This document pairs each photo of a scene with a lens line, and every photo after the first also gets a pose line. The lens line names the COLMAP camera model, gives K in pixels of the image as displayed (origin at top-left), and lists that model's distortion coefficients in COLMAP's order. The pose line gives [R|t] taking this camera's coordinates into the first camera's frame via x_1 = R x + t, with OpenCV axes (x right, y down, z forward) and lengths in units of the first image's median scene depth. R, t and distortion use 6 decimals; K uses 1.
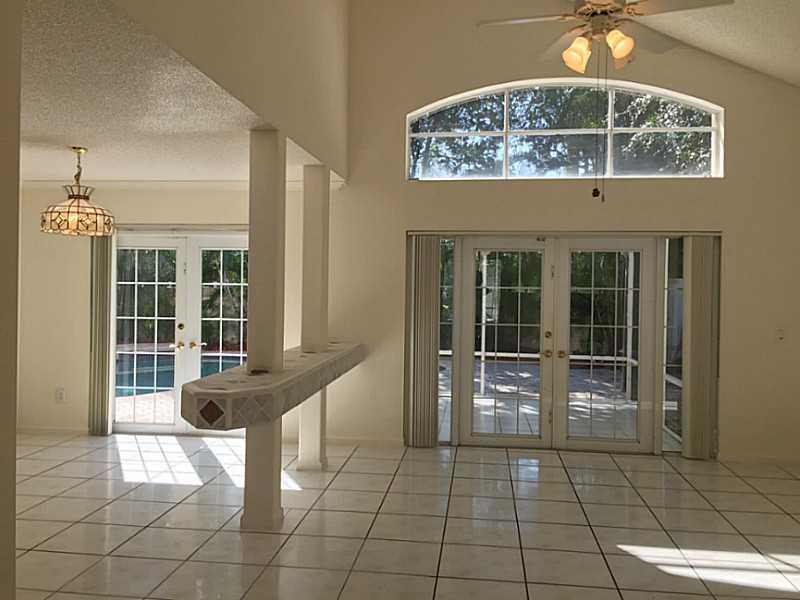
lens RADIAL K [[688.2, 0, 399.0], [0, 688.2, 284.2], [0, 0, 1]] dist [0.002228, -0.000866]
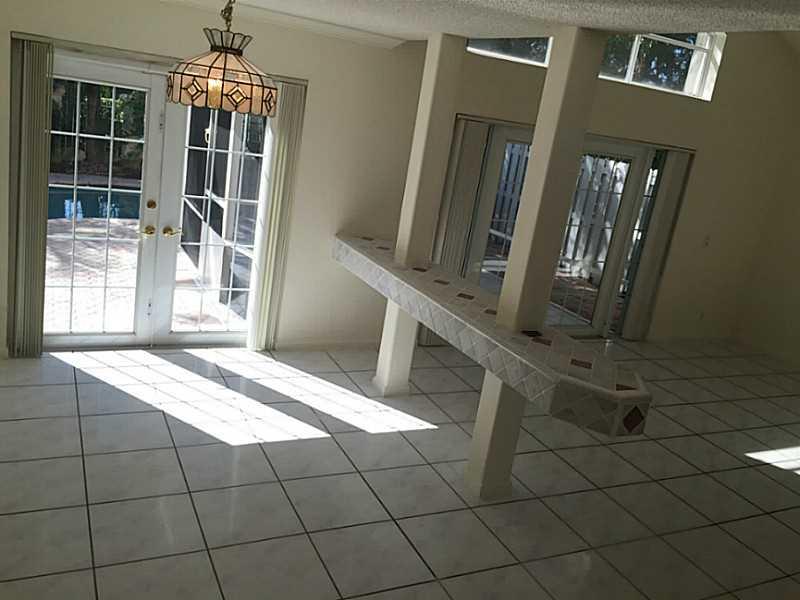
lens RADIAL K [[689.4, 0, 400.0], [0, 689.4, 300.0], [0, 0, 1]] dist [0.013253, 0.009490]
pose [[0.828274, -0.040352, 0.558869, -0.663464], [-0.140207, 0.950748, 0.276442, -0.102561], [-0.542498, -0.307327, 0.781822, 0.351744]]
